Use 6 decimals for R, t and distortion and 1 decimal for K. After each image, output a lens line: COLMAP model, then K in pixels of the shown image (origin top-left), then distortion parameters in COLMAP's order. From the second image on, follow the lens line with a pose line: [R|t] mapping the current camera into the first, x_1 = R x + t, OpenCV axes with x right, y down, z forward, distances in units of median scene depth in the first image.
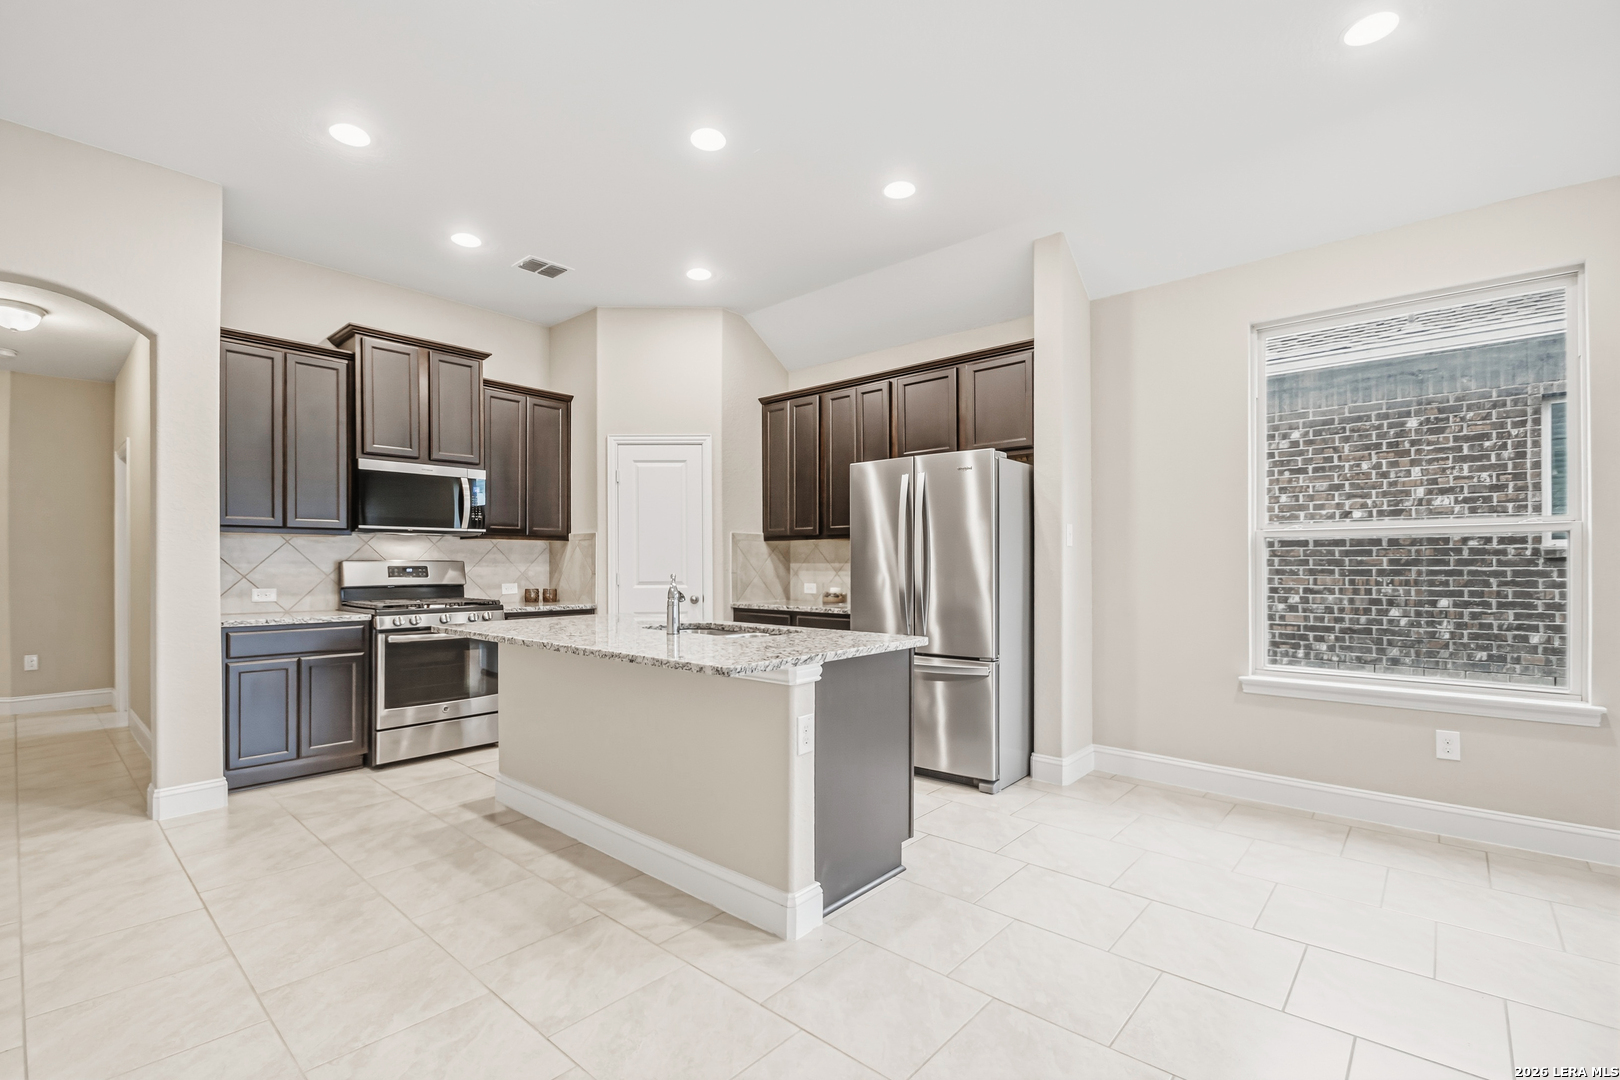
lens RADIAL K [[707.2, 0, 801.5], [0, 707.2, 566.2], [0, 0, 1]] dist [0.001069, -0.000192]
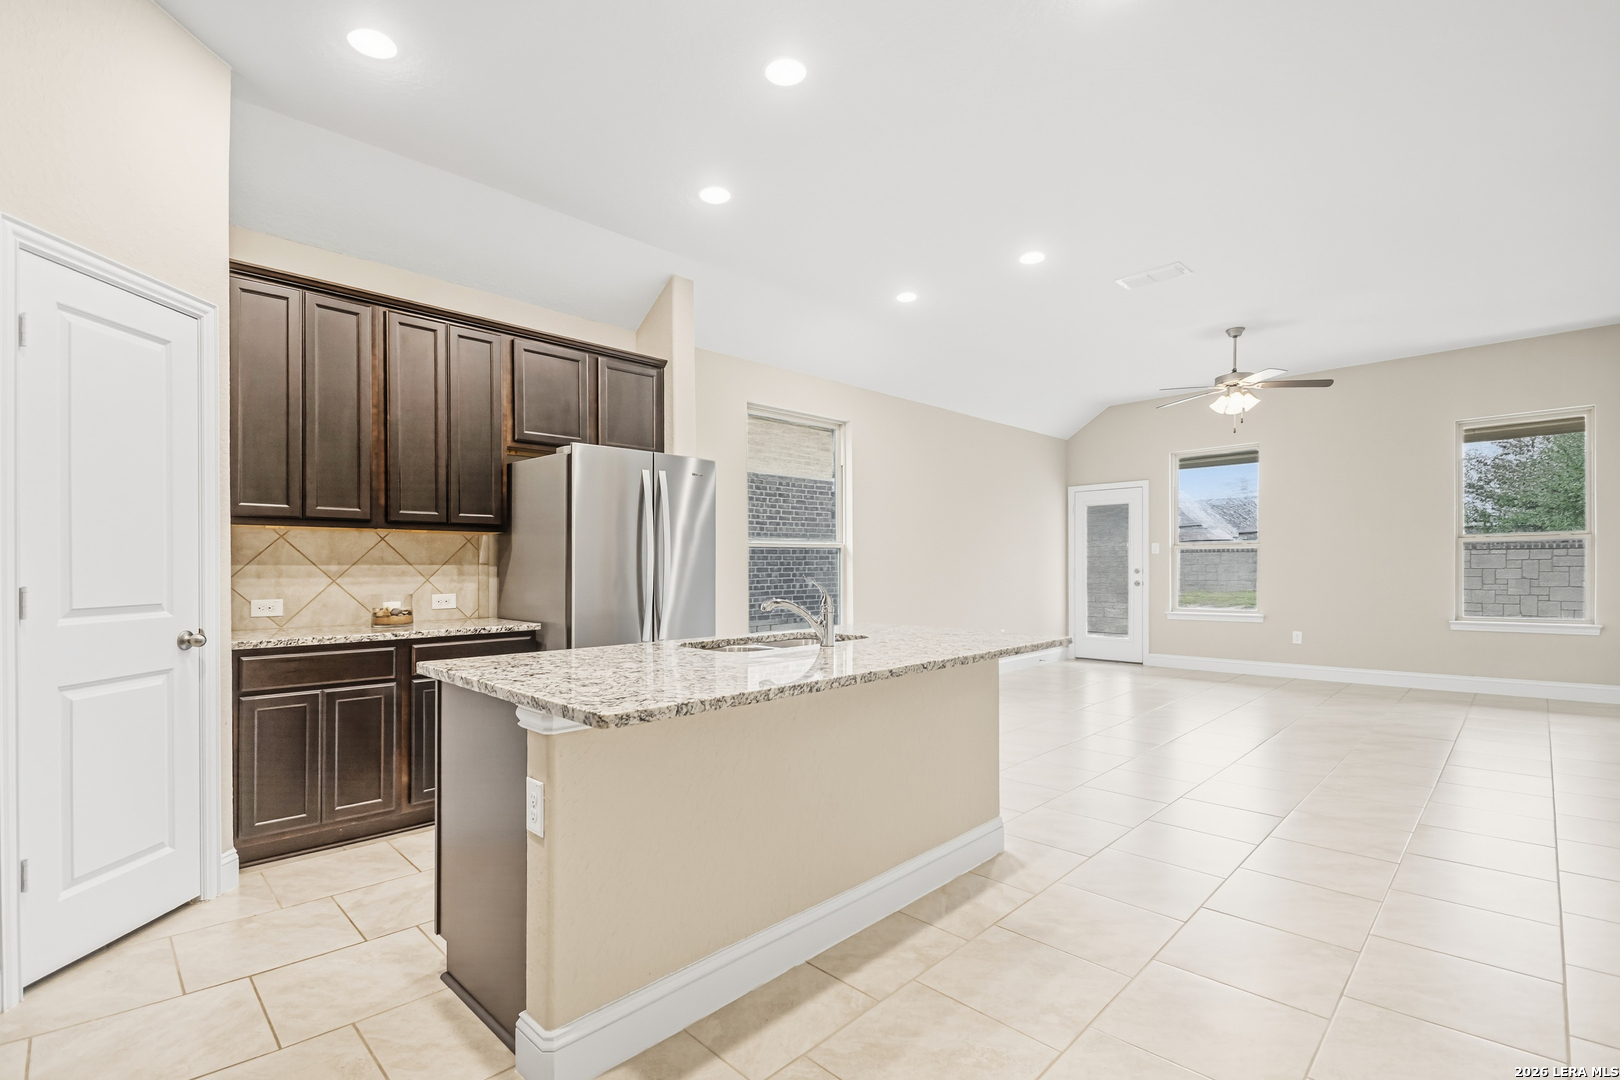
lens RADIAL K [[724.1, 0, 809.5], [0, 724.1, 559.2], [0, 0, 1]] dist [-0.000867, -0.000110]
pose [[0.052061, 0.009911, 0.998595, -0.716477], [0.004252, 0.999939, -0.010146, -0.001157], [-0.998635, 0.004774, 0.052016, 0.663620]]
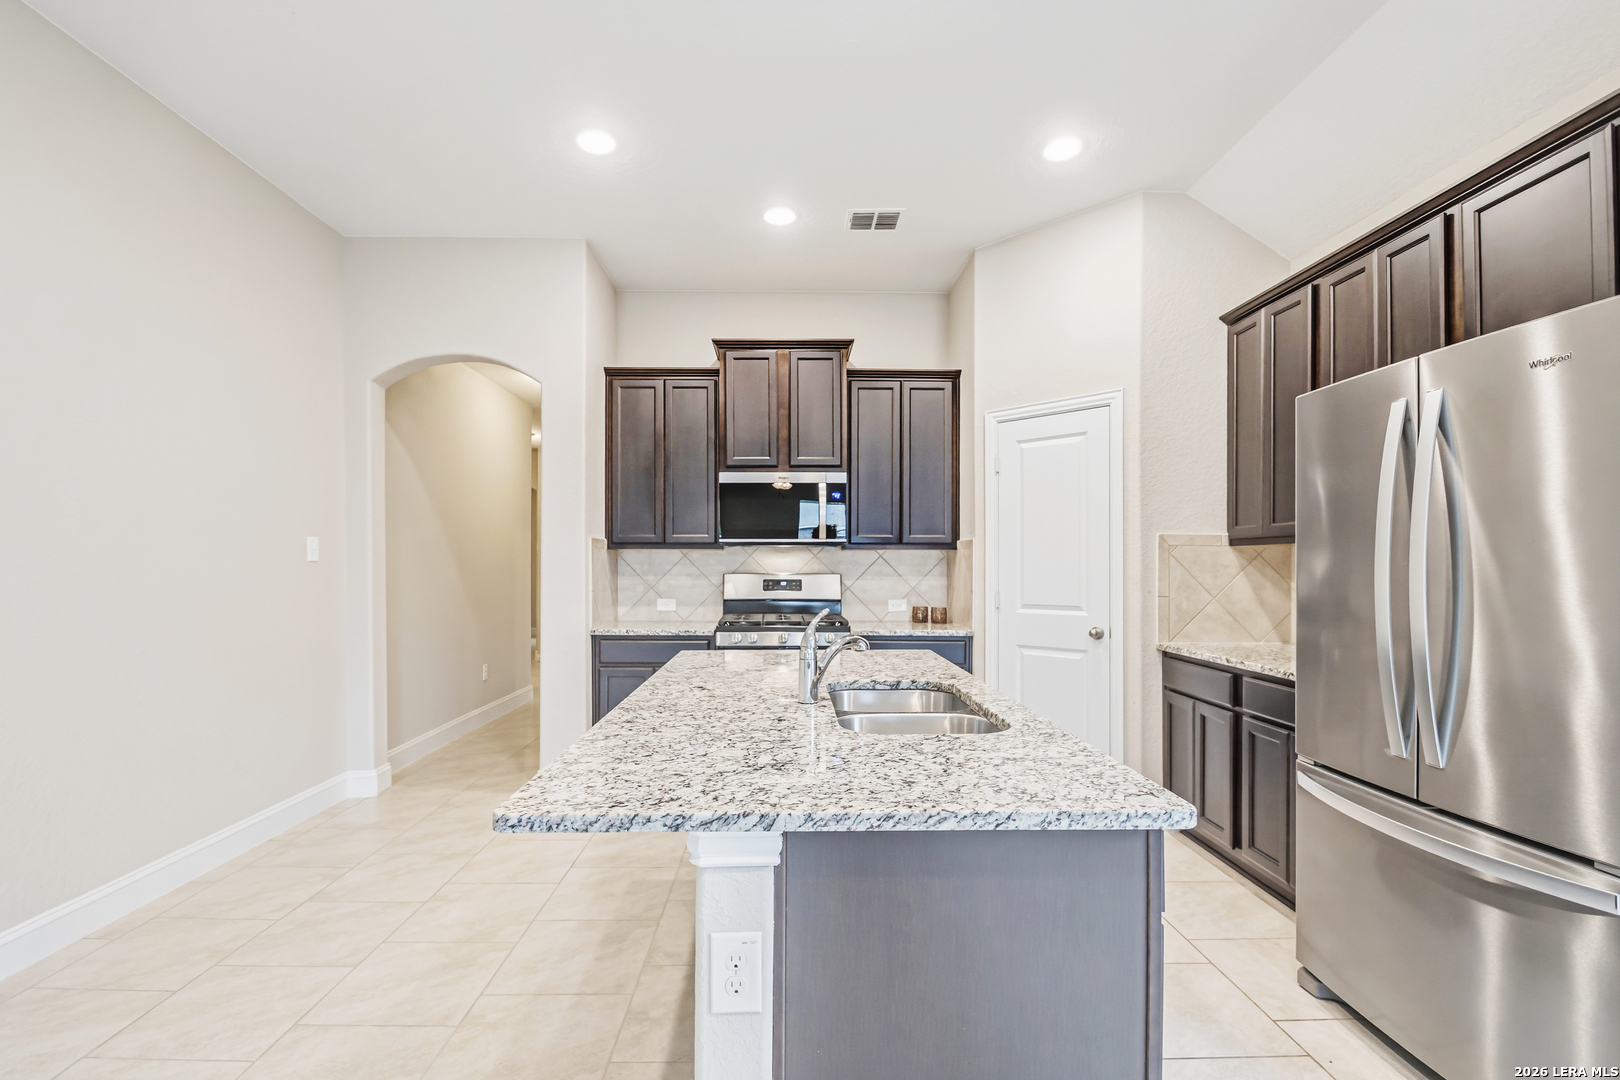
lens RADIAL K [[736.3, 0, 807.1], [0, 736.3, 566.3], [0, 0, 1]] dist [0.009227, 0.000041]
pose [[0.677205, 0.005438, -0.735774, 0.216402], [-0.005094, 0.999983, 0.002702, -0.021984], [0.735777, 0.001919, 0.677221, 0.366519]]
